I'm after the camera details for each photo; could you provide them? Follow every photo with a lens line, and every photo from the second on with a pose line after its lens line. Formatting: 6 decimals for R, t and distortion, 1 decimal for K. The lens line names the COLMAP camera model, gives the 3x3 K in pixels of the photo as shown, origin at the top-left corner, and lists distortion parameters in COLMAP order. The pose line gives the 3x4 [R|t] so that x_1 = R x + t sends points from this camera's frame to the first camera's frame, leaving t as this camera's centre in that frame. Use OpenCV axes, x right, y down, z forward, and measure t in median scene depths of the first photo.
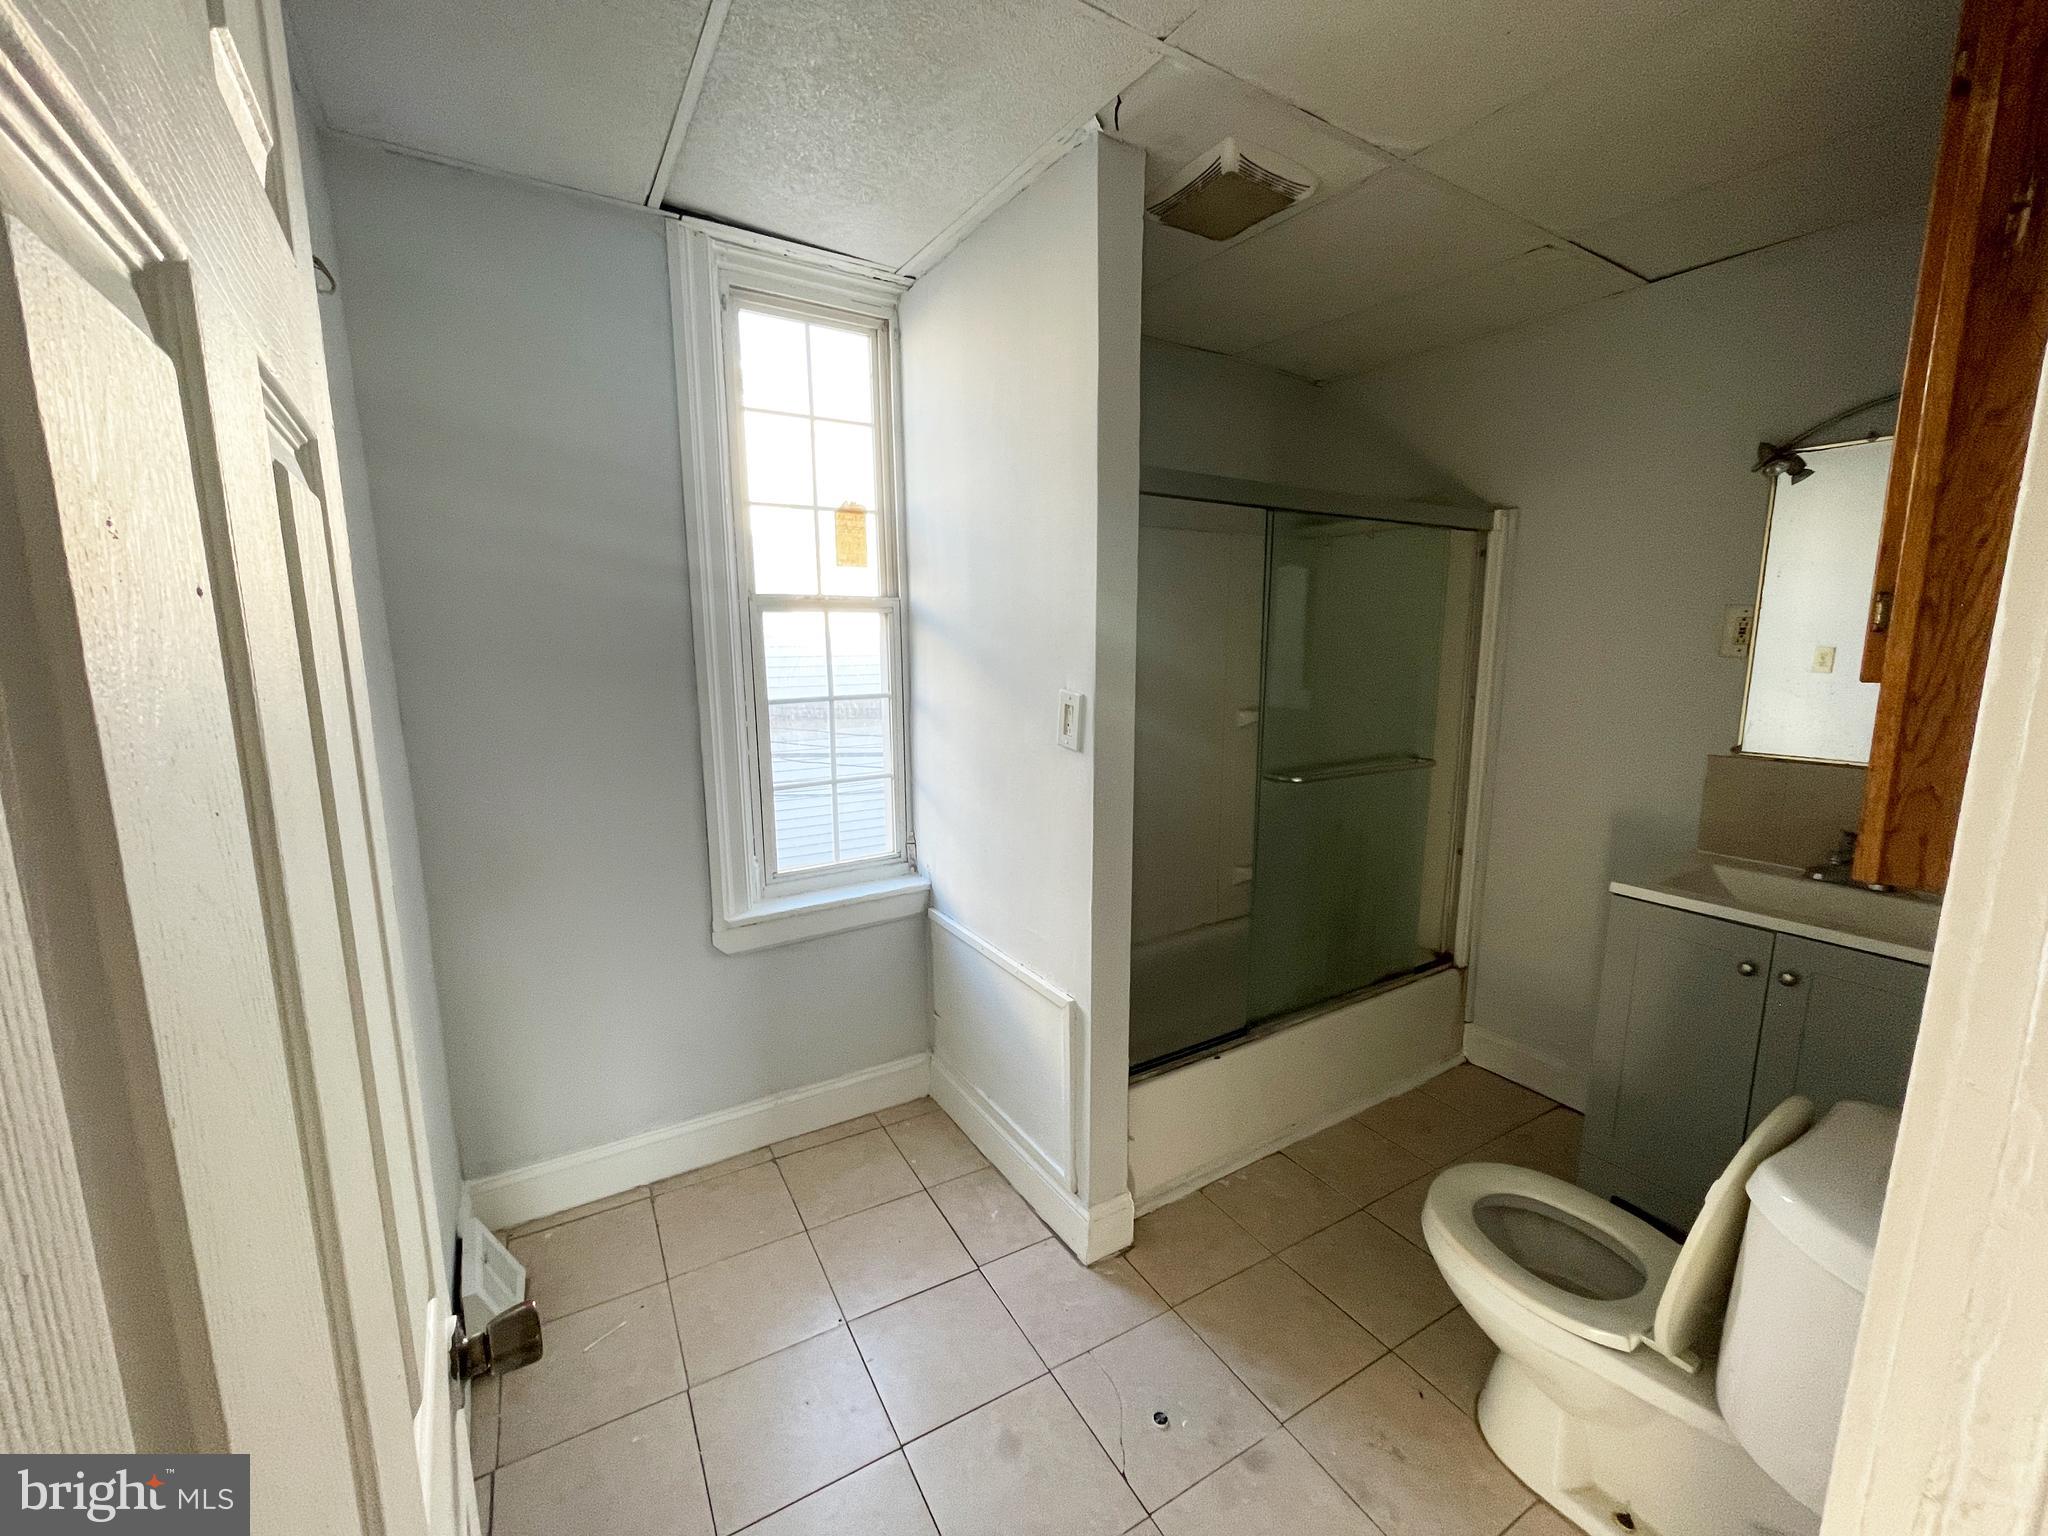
lens RADIAL K [[825.2, 0, 1024.0], [0, 825.2, 768.0], [0, 0, 1]] dist [-0.004213, -0.000189]
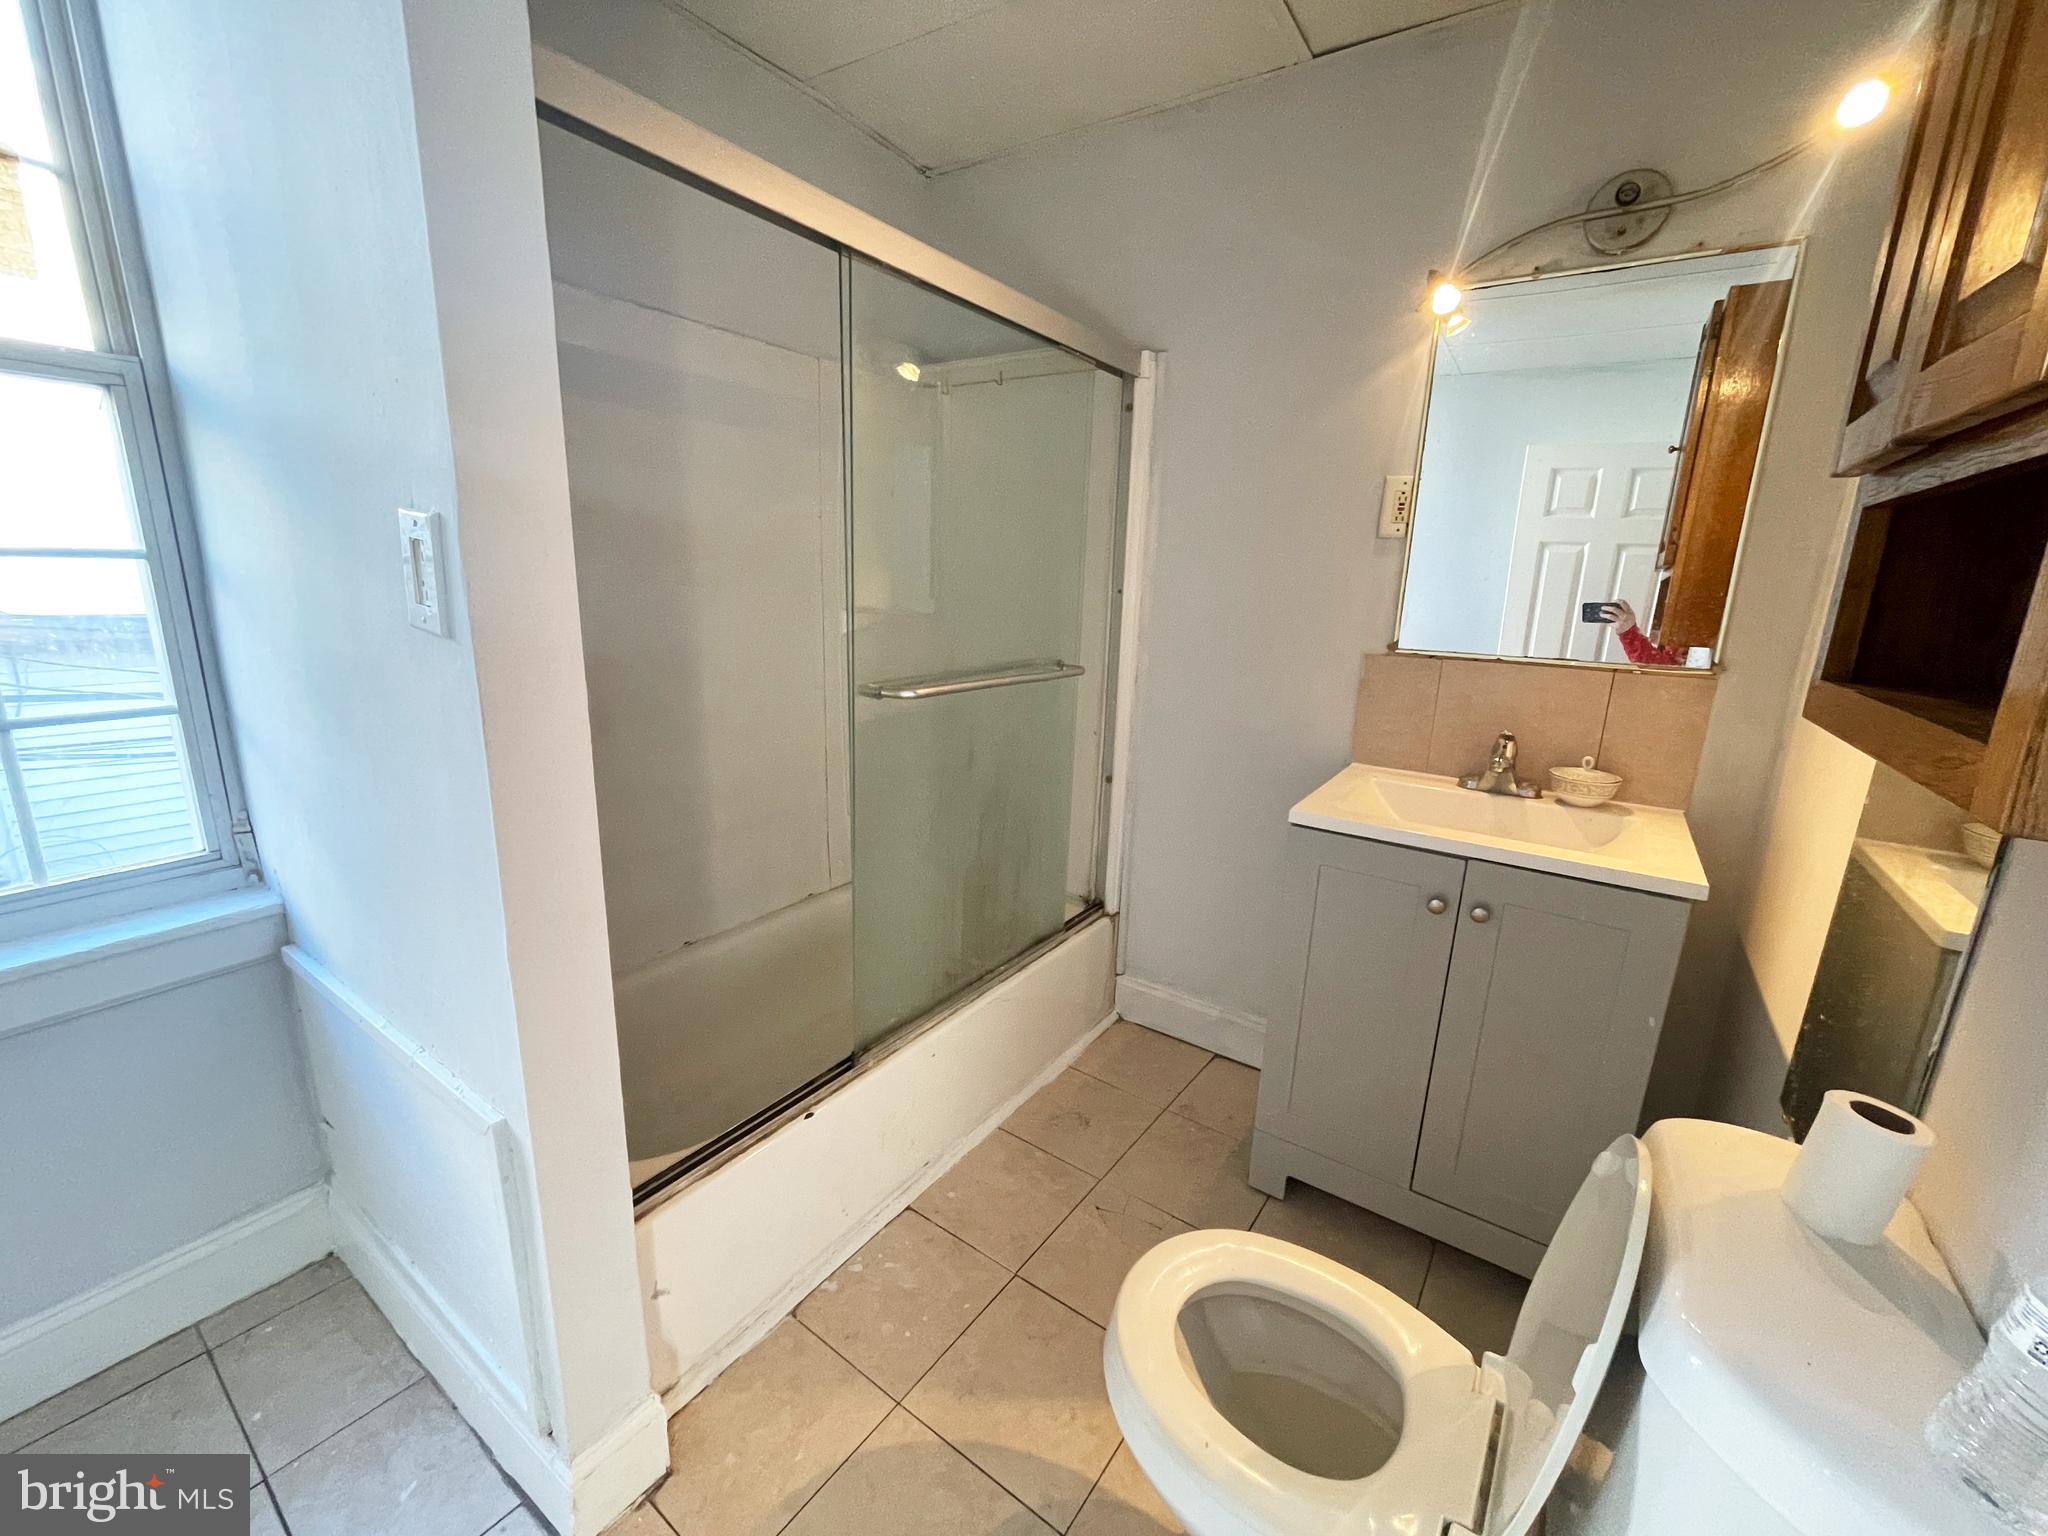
lens RADIAL K [[825.2, 0, 1024.0], [0, 825.2, 768.0], [0, 0, 1]] dist [-0.004213, -0.000189]
pose [[0.913335, -0.061564, 0.402529, 0.124904], [0.028915, 0.995815, 0.086695, 0.016589], [-0.406181, -0.067543, 0.911293, 0.299835]]
